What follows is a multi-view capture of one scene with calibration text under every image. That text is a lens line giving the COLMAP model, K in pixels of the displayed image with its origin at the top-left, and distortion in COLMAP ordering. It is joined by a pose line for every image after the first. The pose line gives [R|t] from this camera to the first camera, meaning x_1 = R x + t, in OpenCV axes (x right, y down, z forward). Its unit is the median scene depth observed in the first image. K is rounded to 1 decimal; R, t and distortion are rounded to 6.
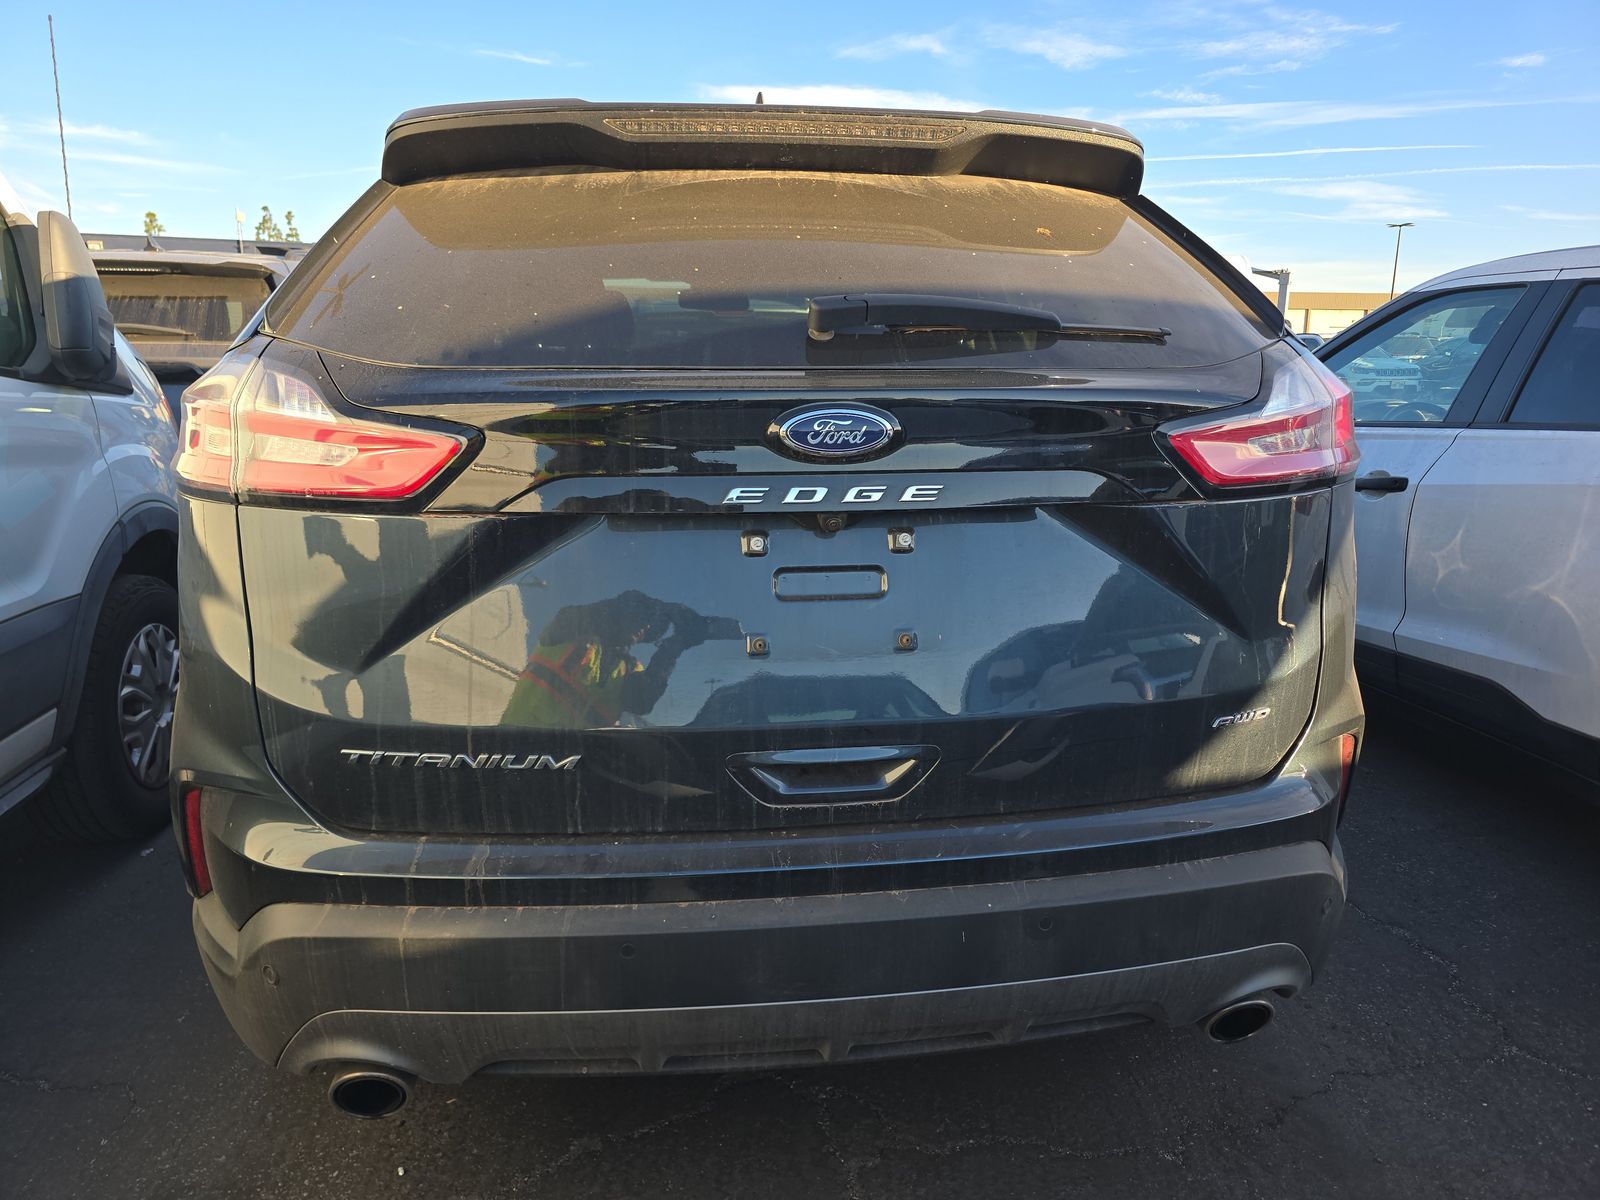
lens RADIAL K [[1075.5, 0, 798.3], [0, 1075.5, 591.5], [0, 0, 1]] dist [0.045848, -0.034532]
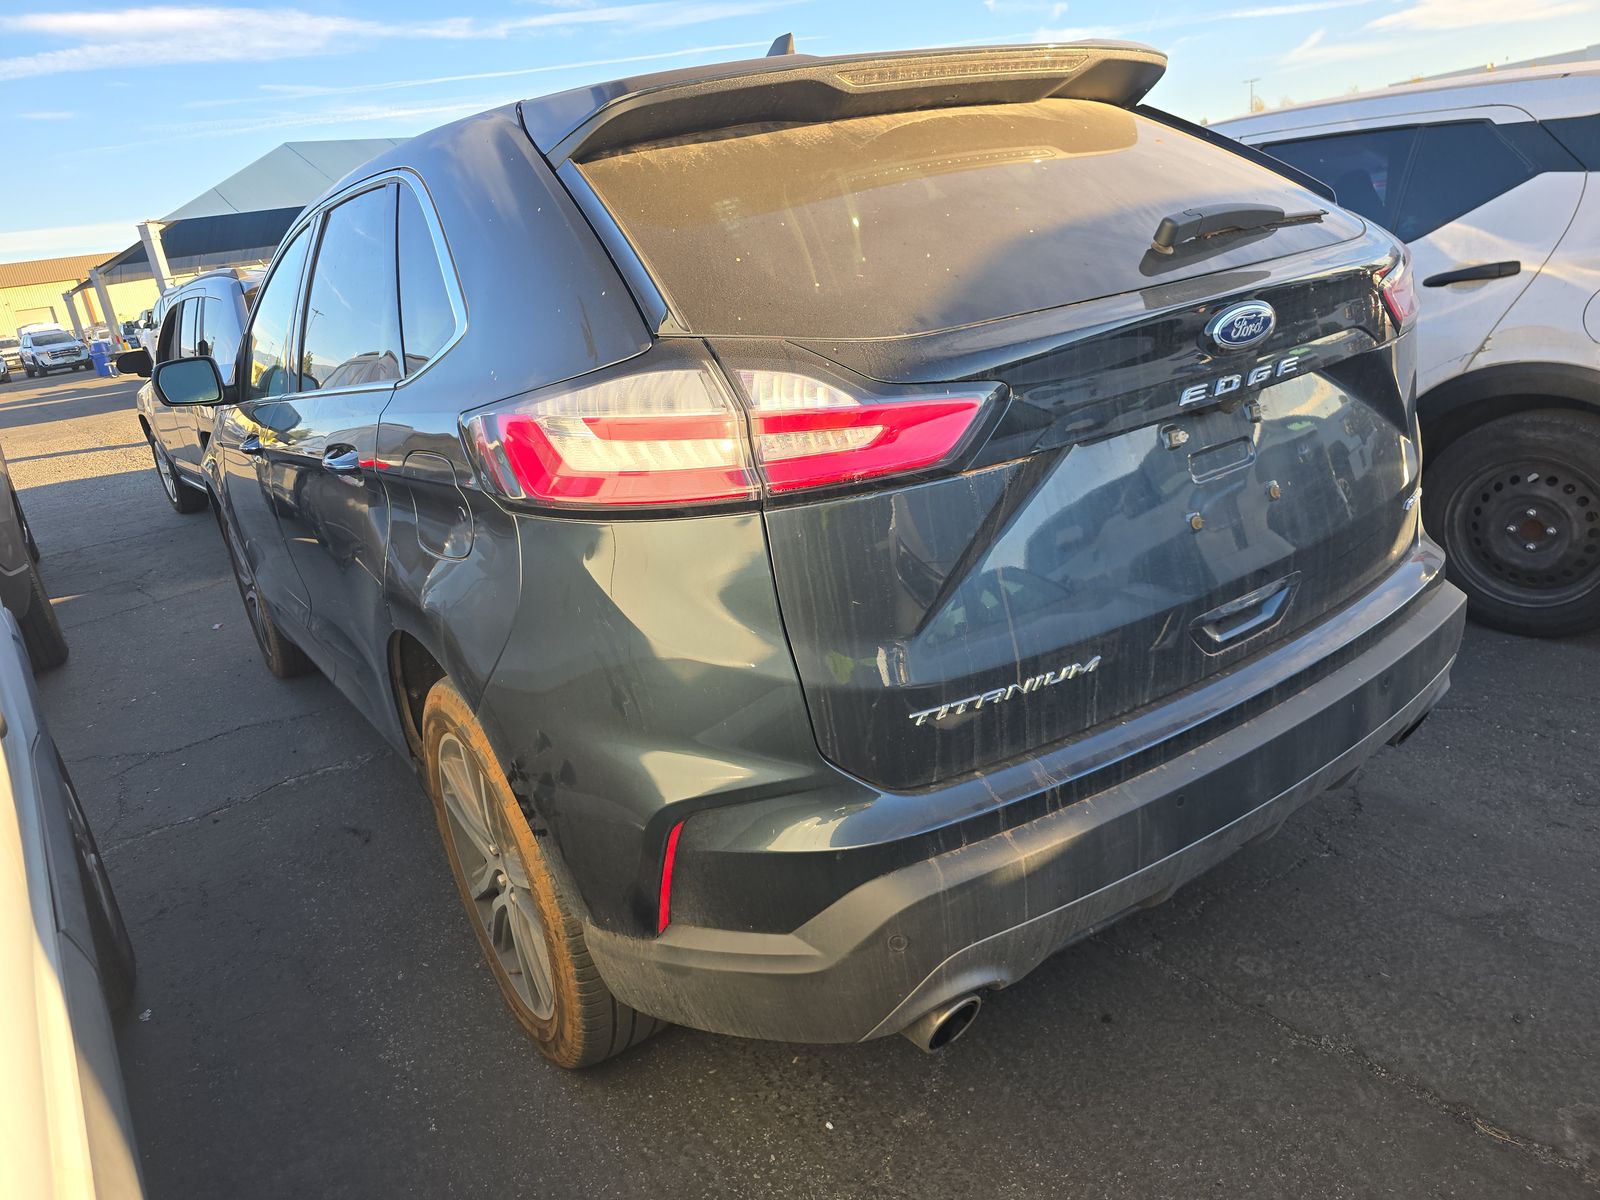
lens RADIAL K [[1075.5, 0, 794.2], [0, 1075.5, 607.7], [0, 0, 1]] dist [0.045848, -0.034532]
pose [[0.883105, -0.264717, 0.387363, -0.898090], [0.234997, 0.964163, 0.123150, -0.108009], [-0.406081, -0.017726, 0.913665, 0.102650]]
